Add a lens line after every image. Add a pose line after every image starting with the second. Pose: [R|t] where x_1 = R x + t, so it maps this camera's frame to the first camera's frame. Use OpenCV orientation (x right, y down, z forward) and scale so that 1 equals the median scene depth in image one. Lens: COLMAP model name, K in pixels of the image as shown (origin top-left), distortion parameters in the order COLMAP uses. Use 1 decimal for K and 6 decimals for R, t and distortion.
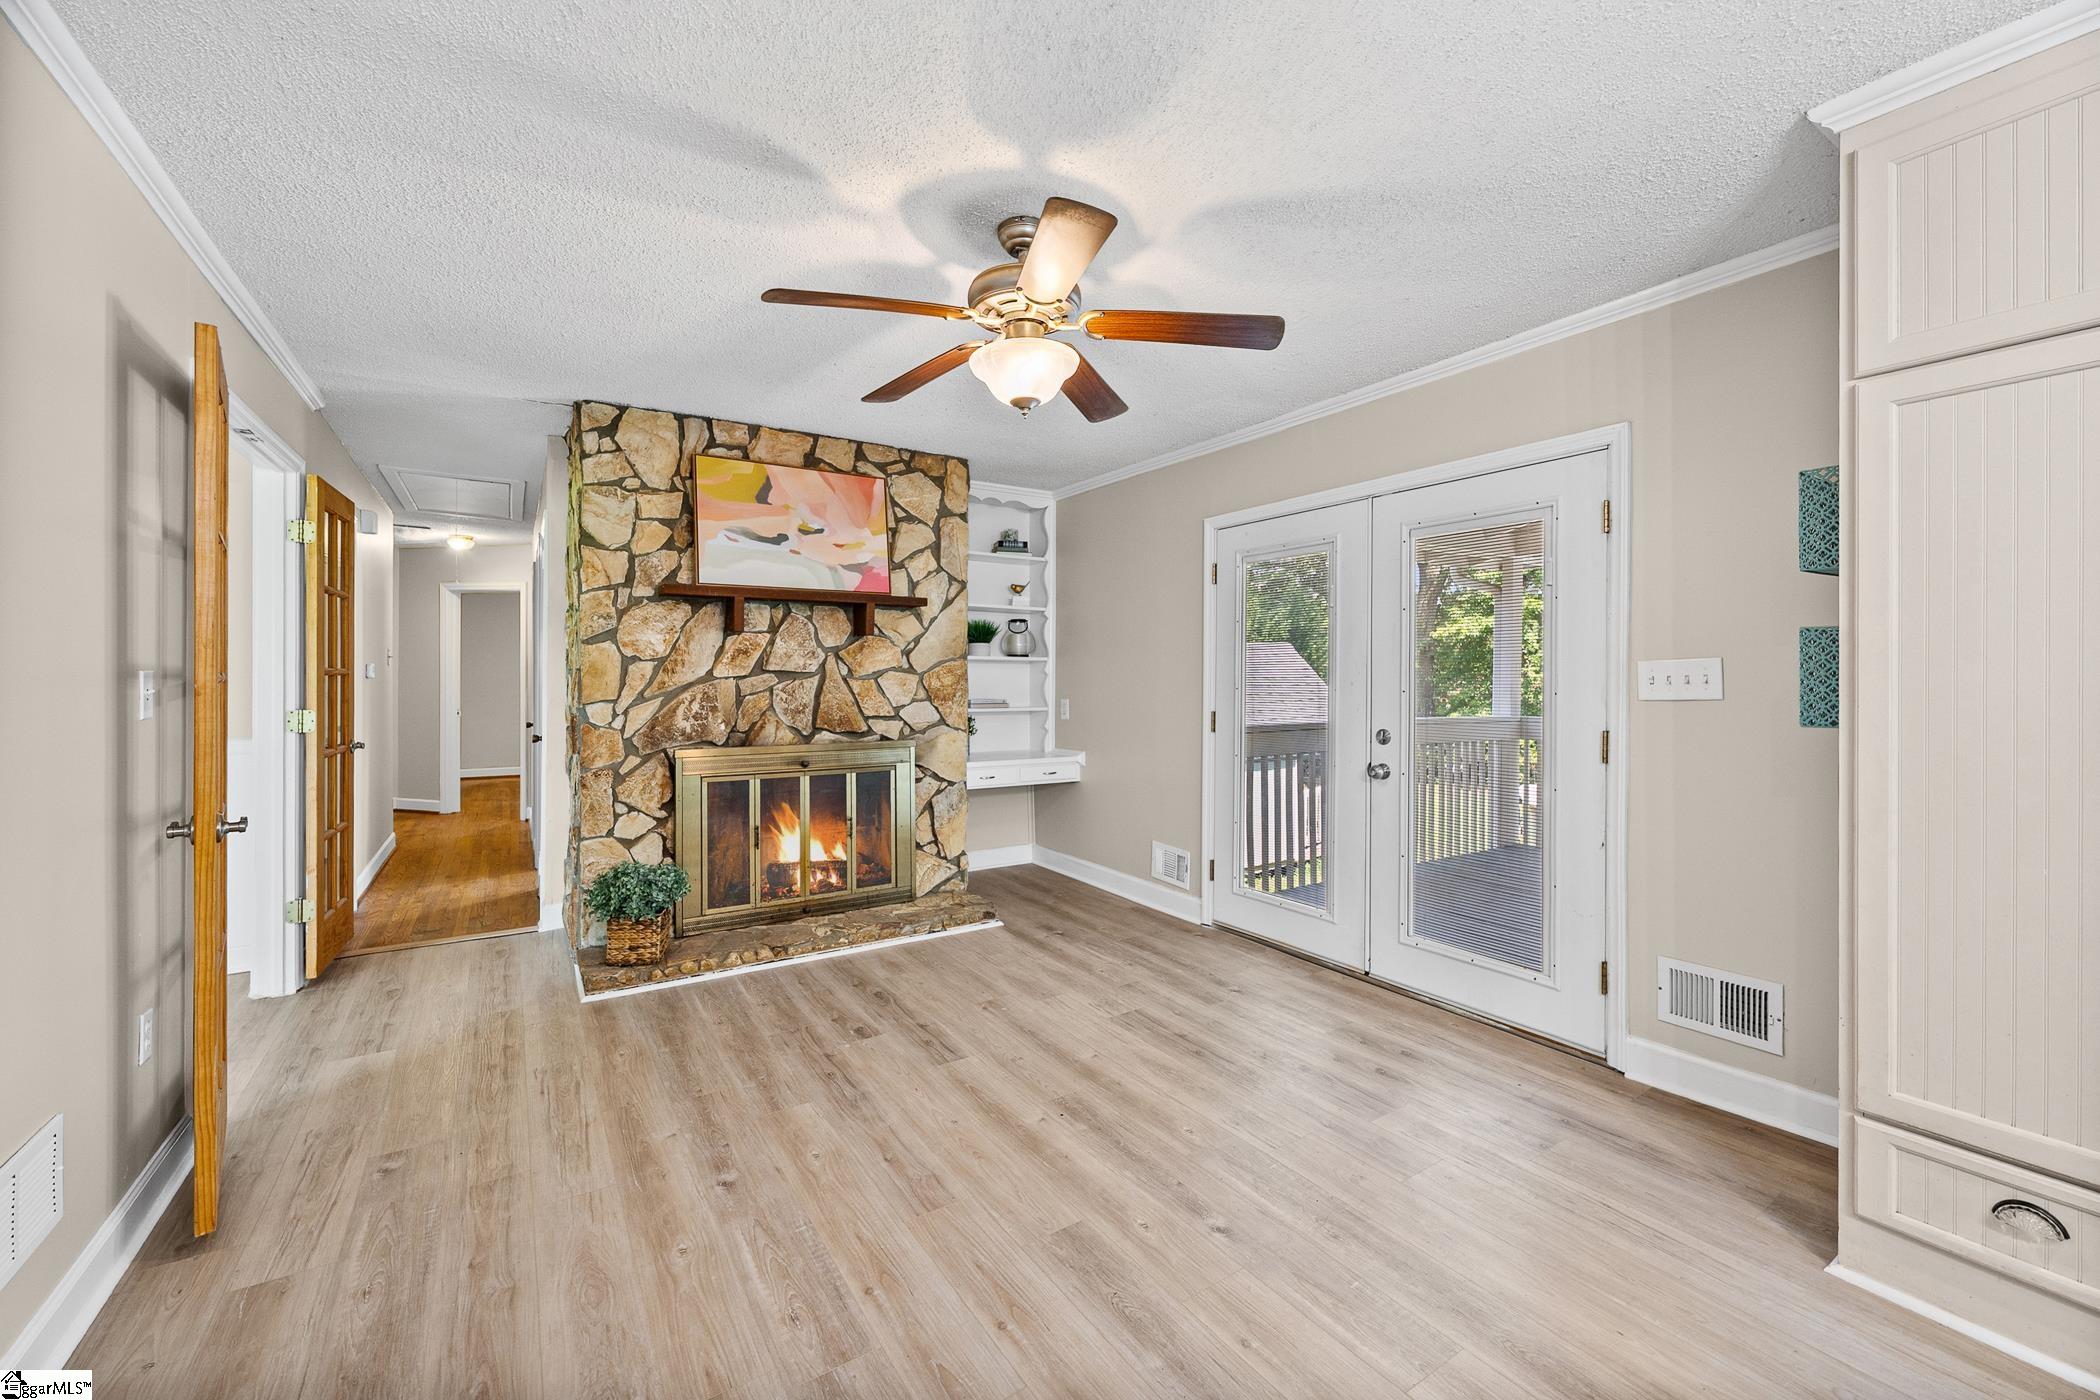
lens RADIAL K [[880.4, 0, 1165.3], [0, 880.4, 681.2], [0, 0, 1]] dist [-0.000348, 0.000010]
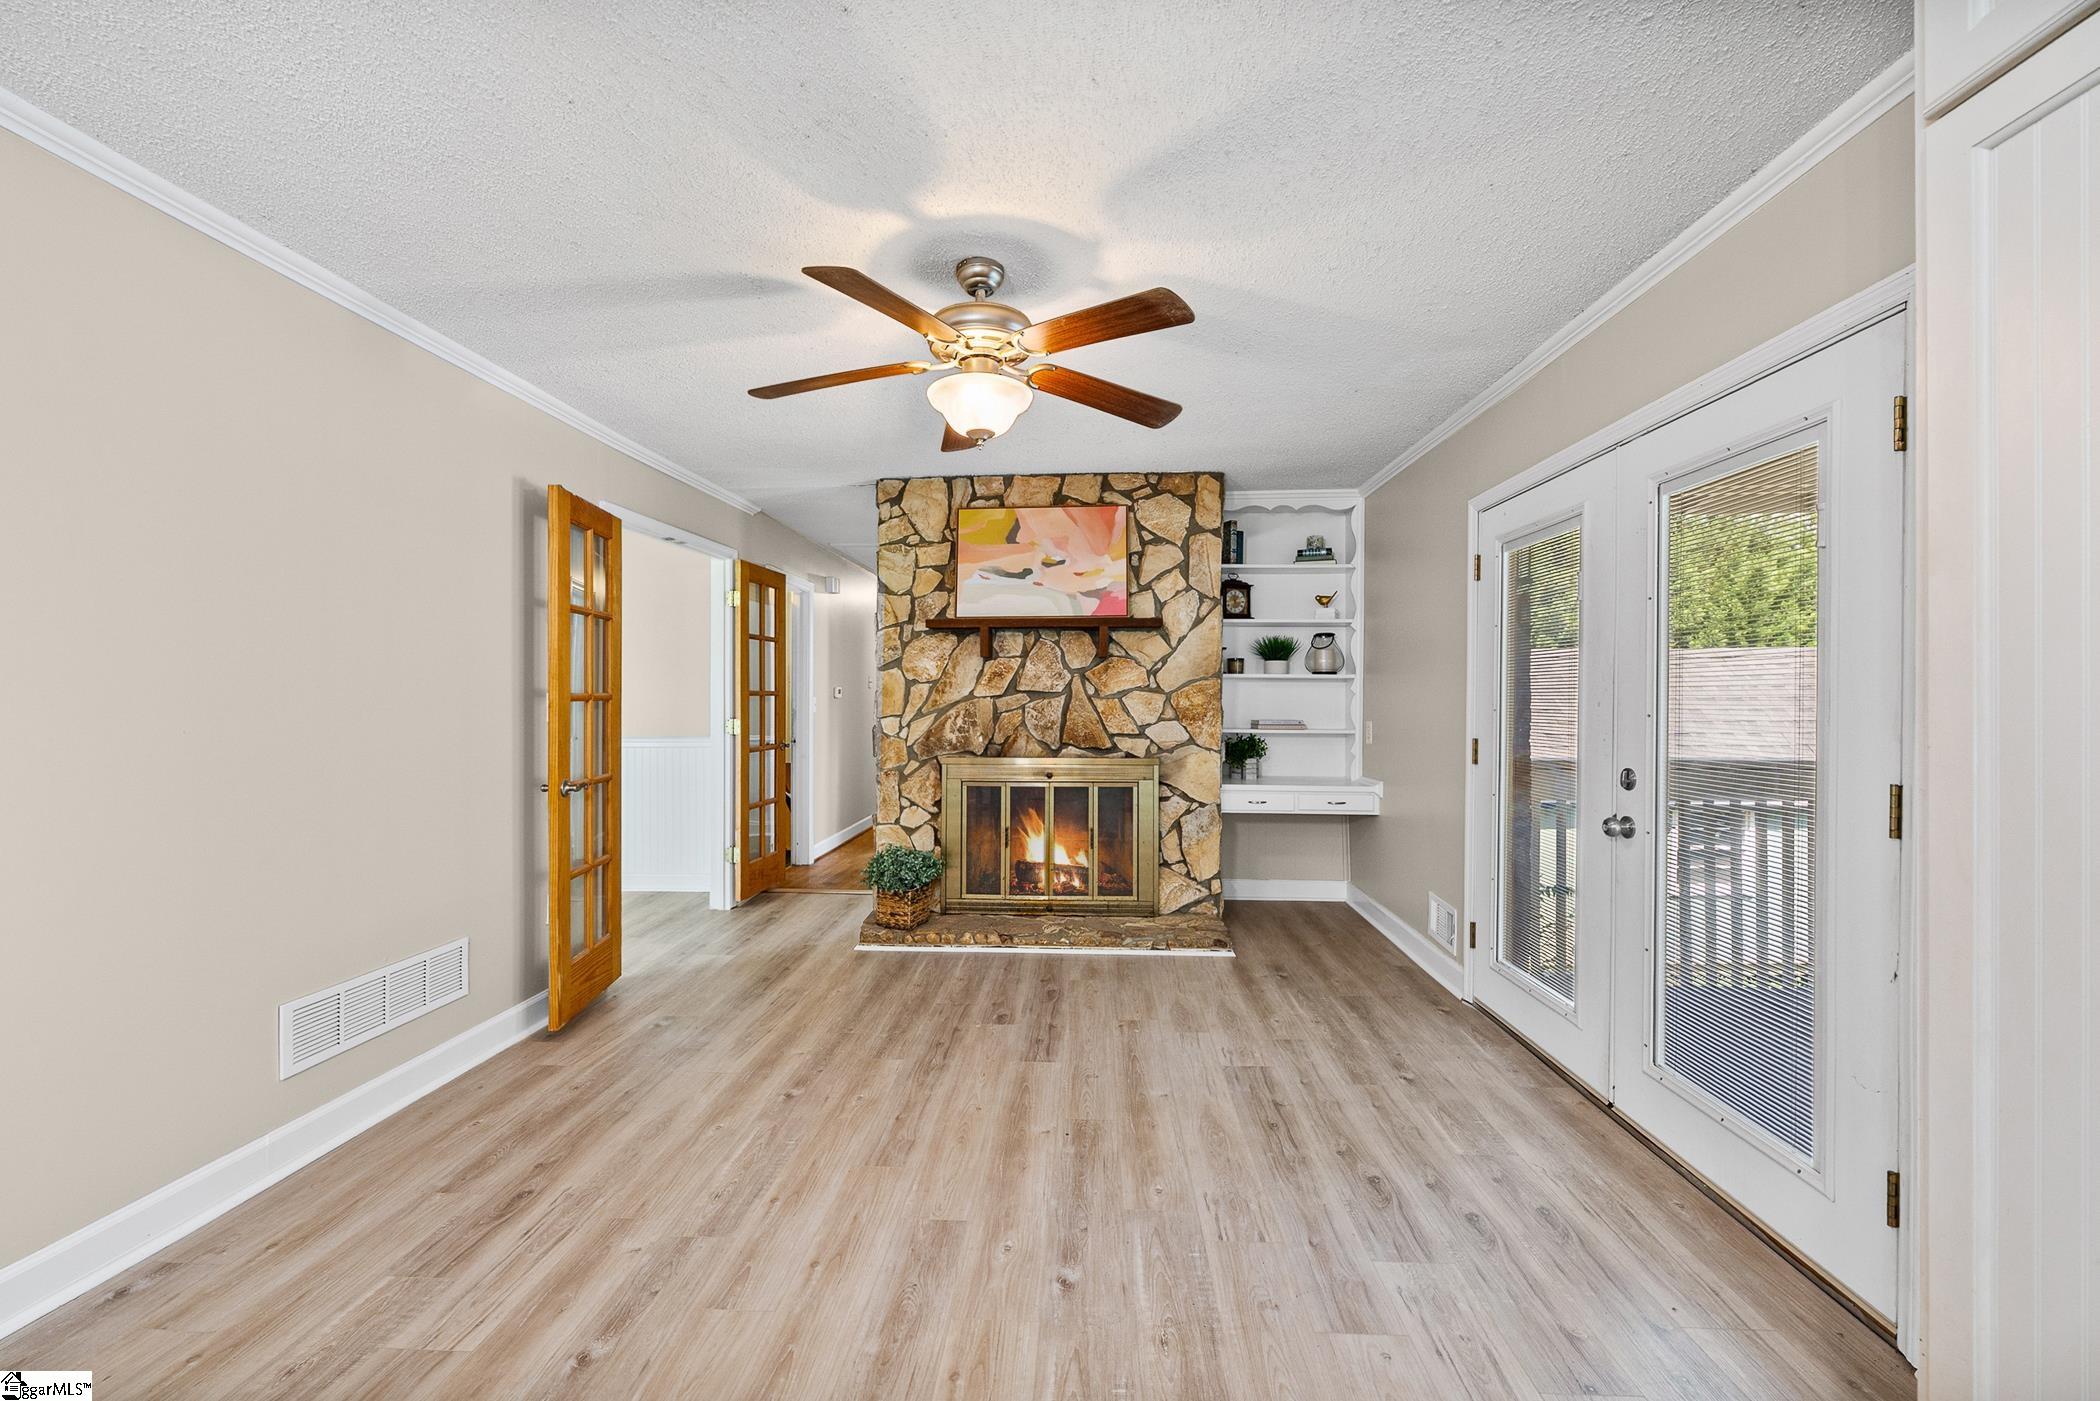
lens RADIAL K [[925.5, 0, 1050.0], [0, 925.5, 700.5], [0, 0, 1]] dist [-0.000104, -0.000070]
pose [[0.769668, 0.001385, -0.638443, 0.355107], [-0.002166, 0.999998, -0.000442, 0.000997], [0.638440, 0.001723, 0.769669, 0.118585]]
